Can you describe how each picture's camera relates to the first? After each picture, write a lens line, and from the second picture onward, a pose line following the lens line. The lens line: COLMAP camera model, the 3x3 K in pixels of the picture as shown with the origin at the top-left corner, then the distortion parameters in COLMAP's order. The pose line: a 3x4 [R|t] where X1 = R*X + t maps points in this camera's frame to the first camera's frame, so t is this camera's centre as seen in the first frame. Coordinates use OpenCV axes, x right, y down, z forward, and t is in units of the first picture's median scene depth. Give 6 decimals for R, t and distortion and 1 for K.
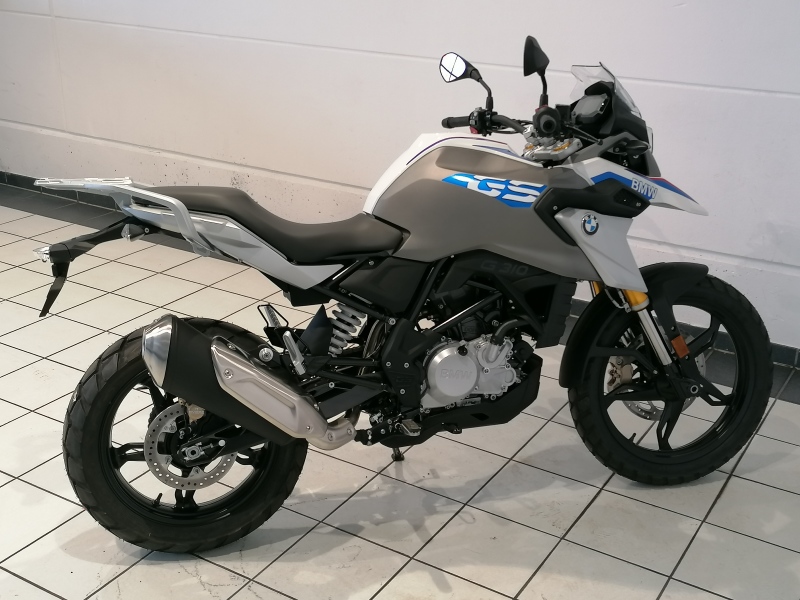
lens RADIAL K [[990.7, 0, 397.6], [0, 990.7, 299.9], [0, 0, 1]] dist [0.070146, -0.004940]
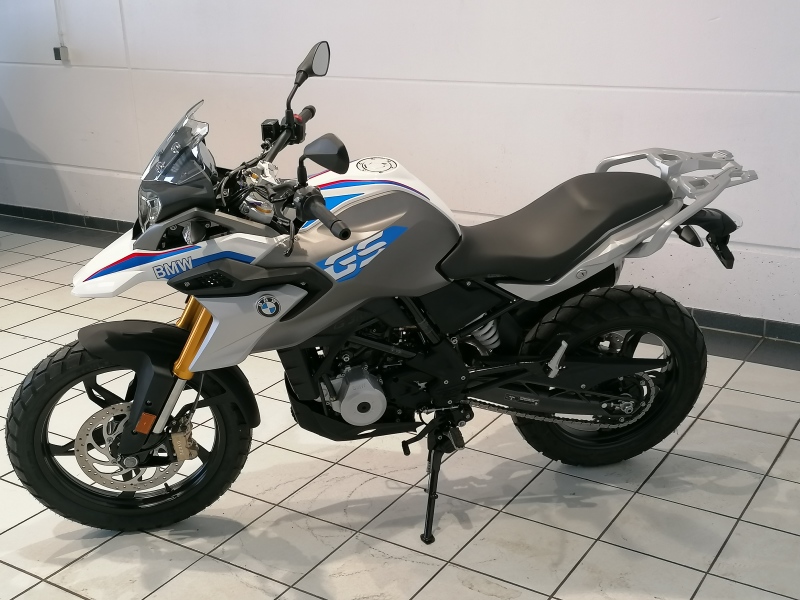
lens RADIAL K [[990.7, 0, 397.6], [0, 990.7, 299.9], [0, 0, 1]] dist [0.070146, -0.004940]
pose [[0.998781, -0.038295, -0.031131, -0.055853], [0.036318, 0.997430, -0.061755, 0.090608], [0.033416, 0.060549, 0.997606, -0.114908]]
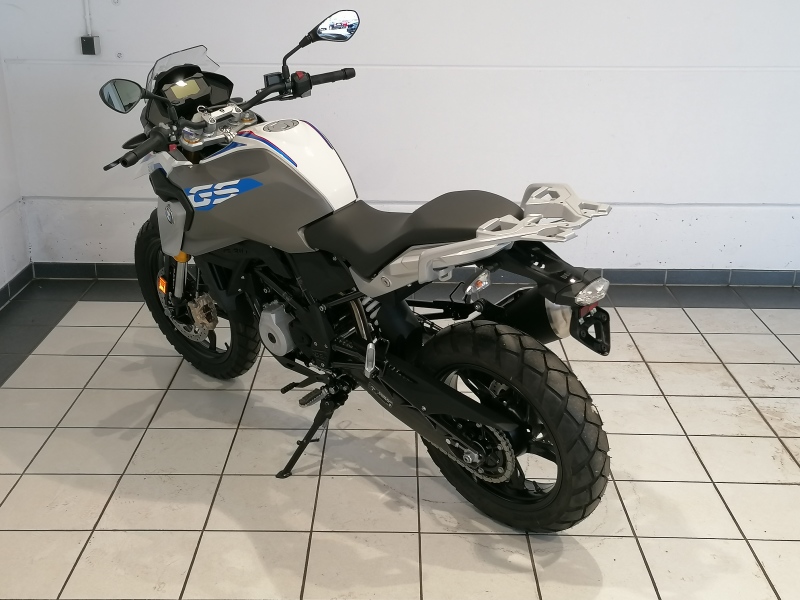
lens RADIAL K [[990.7, 0, 397.6], [0, 990.7, 299.9], [0, 0, 1]] dist [0.070146, -0.004940]
pose [[-0.520650, -0.315853, 0.793196, -0.920427], [0.305332, 0.798723, 0.518472, -0.532544], [-0.797305, 0.512131, -0.319415, 1.341571]]
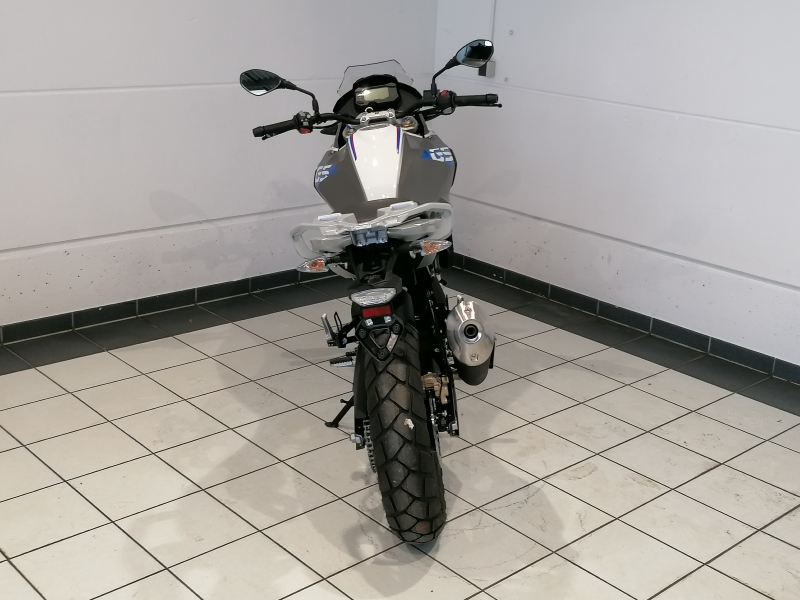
lens RADIAL K [[1013.9, 0, 405.1], [0, 1013.9, 297.3], [0, 0, 1]] dist [0.063095, 0.035974]
pose [[0.265819, -0.304688, 0.914607, -1.169800], [0.313821, 0.924412, 0.216746, -0.235959], [-0.911513, 0.229408, 0.341344, 0.587766]]
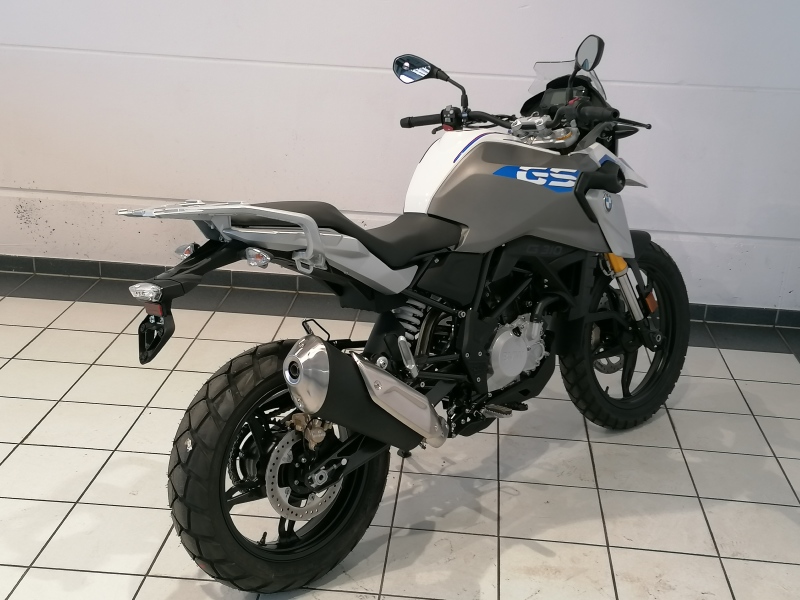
lens RADIAL K [[1013.9, 0, 405.1], [0, 1013.9, 297.3], [0, 0, 1]] dist [0.063095, 0.035974]
pose [[0.889711, -0.138280, 0.435078, -0.506023], [0.142151, 0.989558, 0.023819, -0.028740], [-0.433828, 0.040655, 0.900078, 0.070541]]
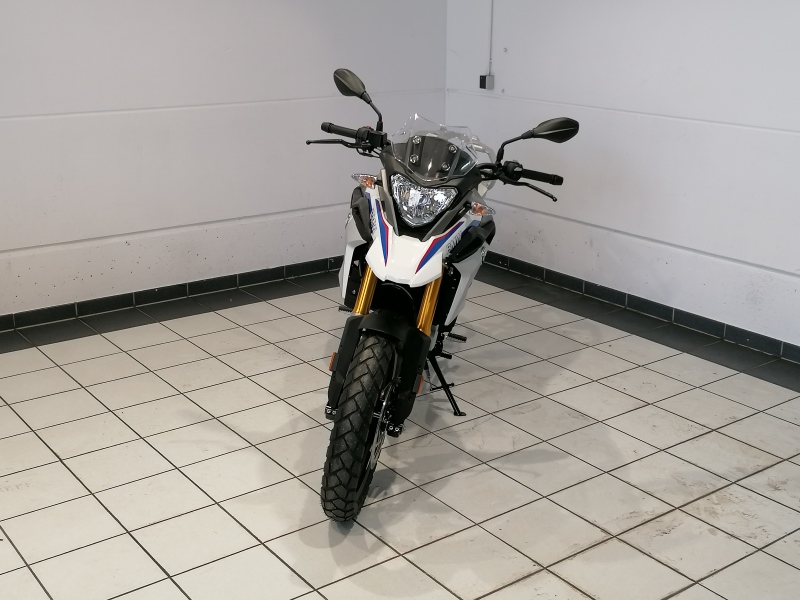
lens RADIAL K [[990.7, 0, 397.6], [0, 990.7, 299.9], [0, 0, 1]] dist [0.070146, -0.004940]
pose [[0.362315, -0.292782, 0.884876, -1.363586], [0.345604, 0.923905, 0.164187, -0.154155], [-0.865613, 0.246329, 0.435932, 0.344685]]
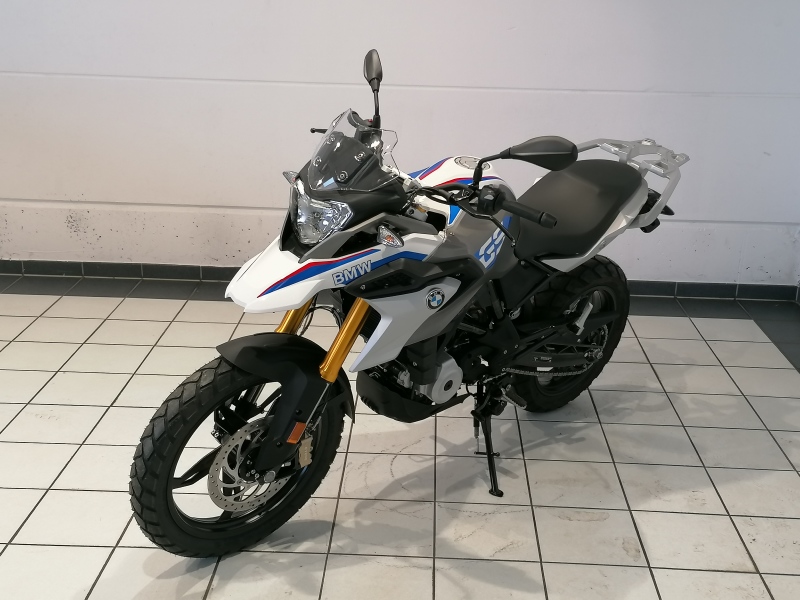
lens RADIAL K [[1001.8, 0, 402.3], [0, 1001.8, 300.0], [0, 0, 1]] dist [0.062804, 0.009335]
pose [[0.866685, -0.157411, 0.473370, -0.695939], [0.176702, 0.984257, 0.003776, 0.028032], [-0.466512, 0.080373, 0.880856, -0.069739]]
